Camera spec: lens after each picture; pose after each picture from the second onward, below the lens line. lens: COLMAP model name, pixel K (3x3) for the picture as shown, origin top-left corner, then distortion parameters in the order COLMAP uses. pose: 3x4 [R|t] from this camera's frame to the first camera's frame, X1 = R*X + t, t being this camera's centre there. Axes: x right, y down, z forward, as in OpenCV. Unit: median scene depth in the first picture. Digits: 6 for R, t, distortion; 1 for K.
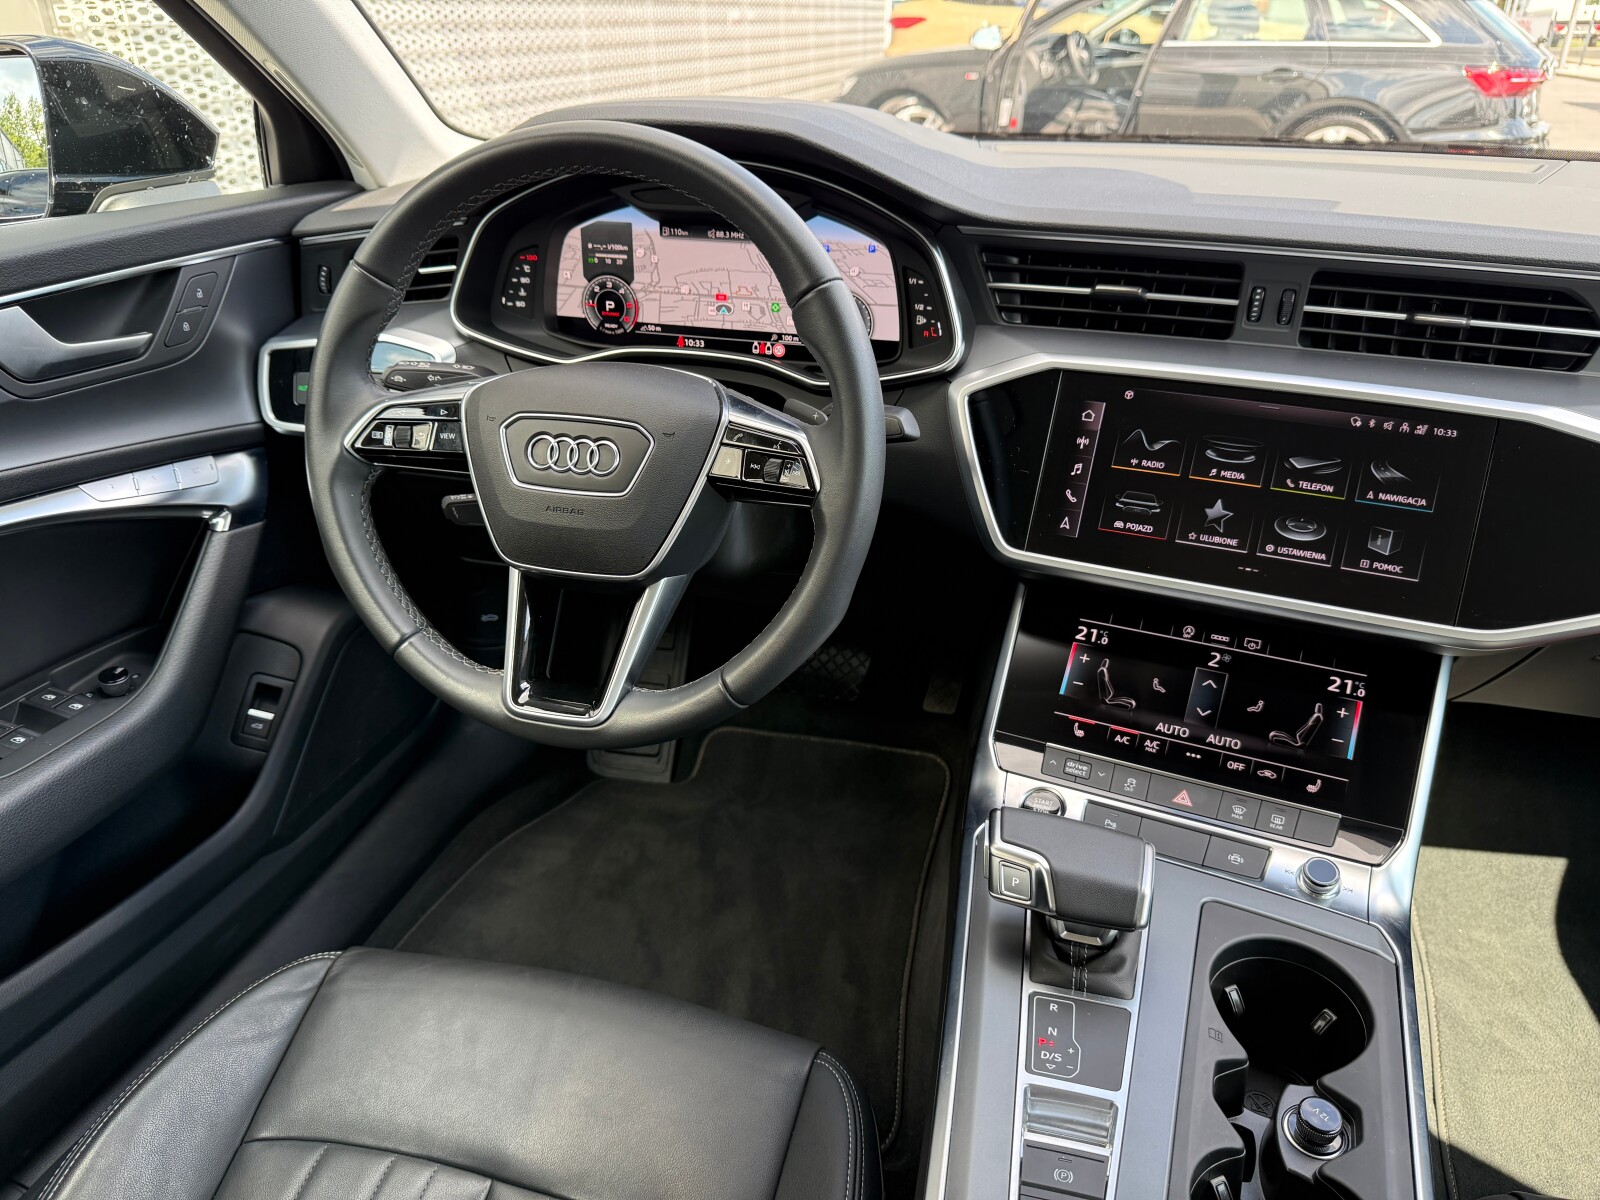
lens RADIAL K [[1142.8, 0, 799.5], [0, 1142.8, 604.9], [0, 0, 1]] dist [0.002608, -0.019690]
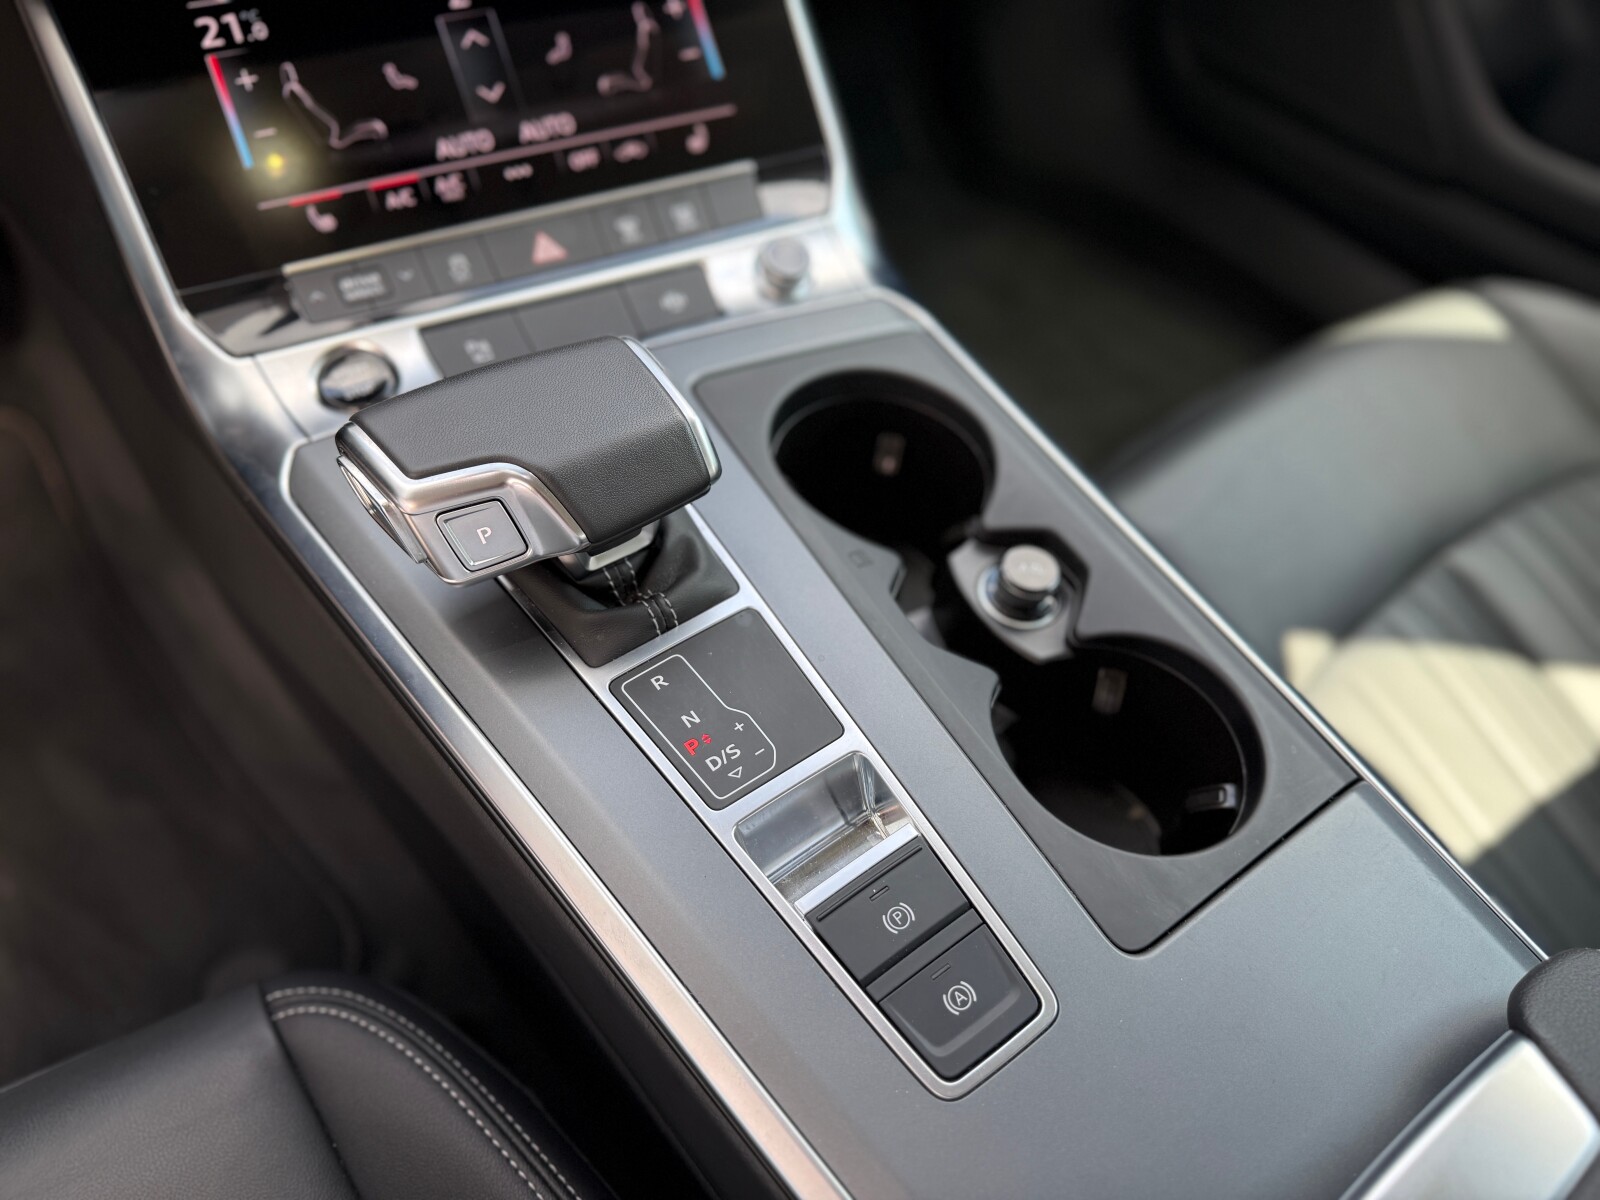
lens RADIAL K [[1148.2, 0, 795.5], [0, 1148.2, 608.6], [0, 0, 1]] dist [-0.009269, -0.012537]
pose [[0.599755, -0.598607, 0.531003, -0.011306], [0.302331, 0.783931, 0.542262, 0.033151], [-0.740871, -0.164685, 0.651144, 0.488069]]
